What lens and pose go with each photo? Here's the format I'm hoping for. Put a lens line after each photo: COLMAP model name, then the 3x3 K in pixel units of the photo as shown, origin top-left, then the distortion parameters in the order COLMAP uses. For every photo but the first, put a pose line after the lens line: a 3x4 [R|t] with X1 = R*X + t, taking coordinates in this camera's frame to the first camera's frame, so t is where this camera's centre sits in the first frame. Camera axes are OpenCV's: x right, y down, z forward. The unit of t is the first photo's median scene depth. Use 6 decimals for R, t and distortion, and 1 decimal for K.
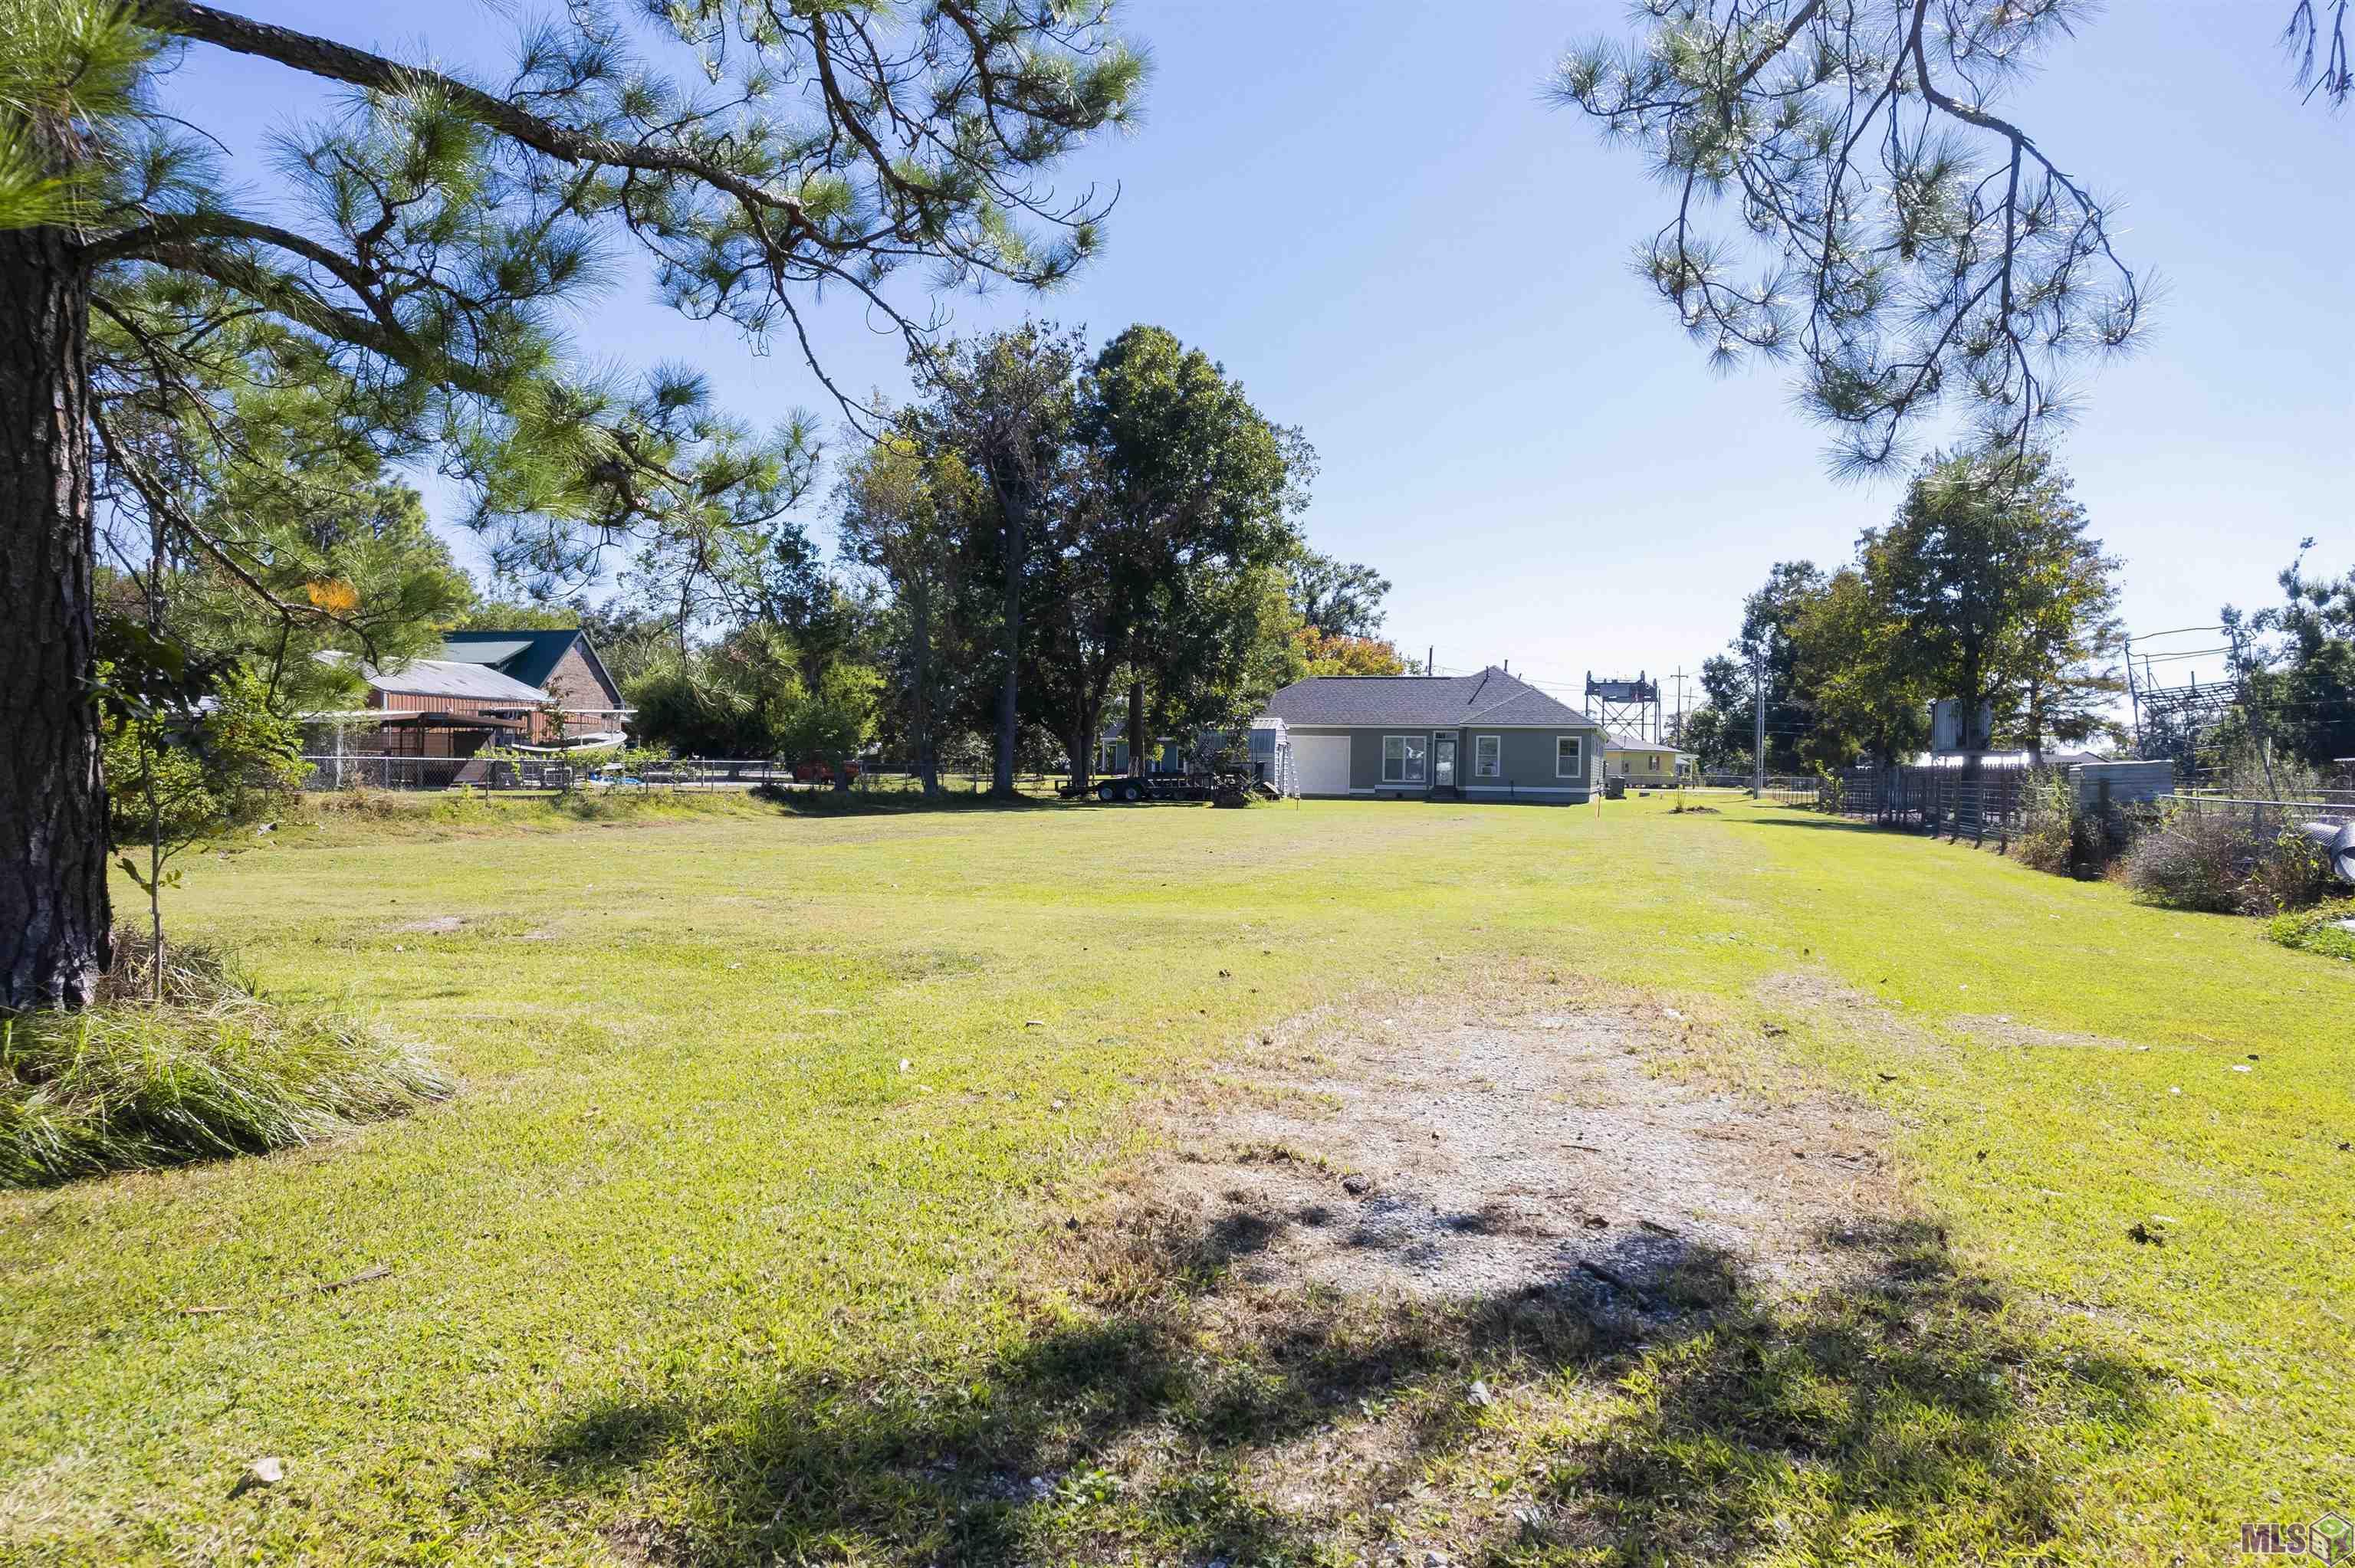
lens RADIAL K [[1530.3, 0, 1178.7], [0, 1530.3, 785.9], [0, 0, 1]] dist [-0.037345, 0.015013]
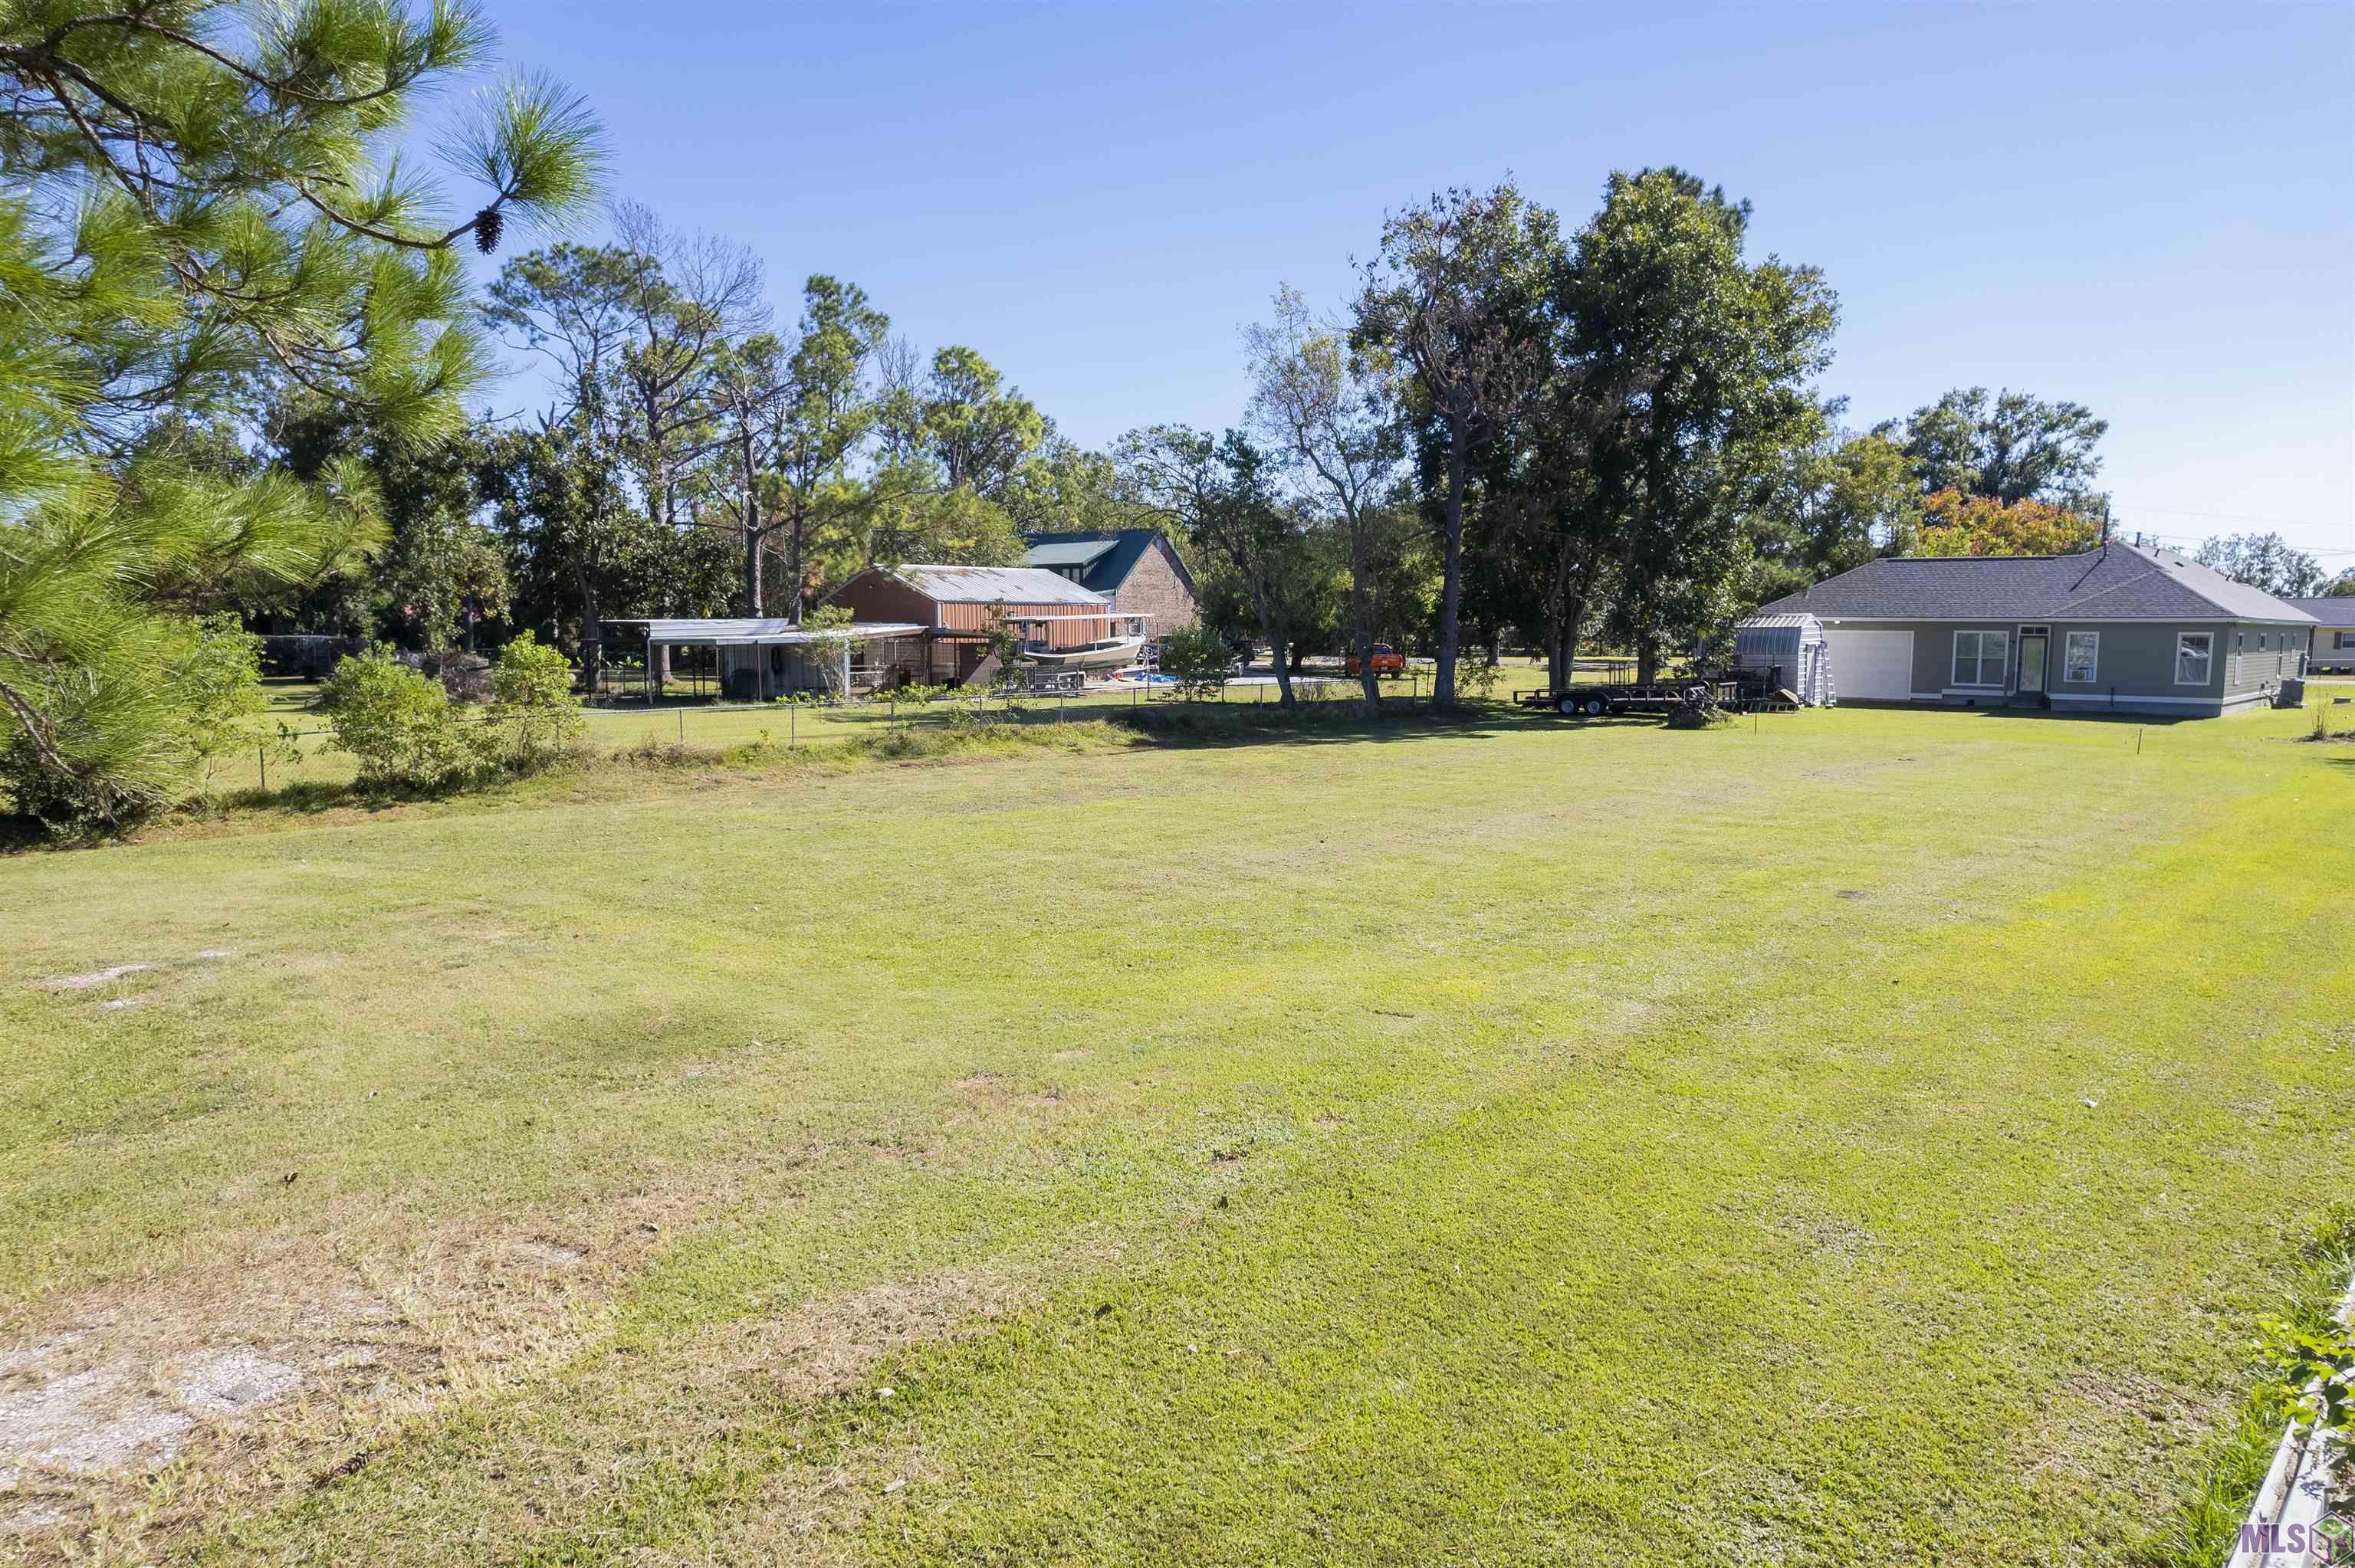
lens RADIAL K [[1530.3, 0, 1160.6], [0, 1530.3, 799.4], [0, 0, 1]] dist [-0.037345, 0.015013]
pose [[0.908708, 0.031701, -0.416226, 0.088761], [0.006151, 0.995987, 0.089288, -0.017868], [0.417386, -0.083697, 0.904867, 0.056615]]
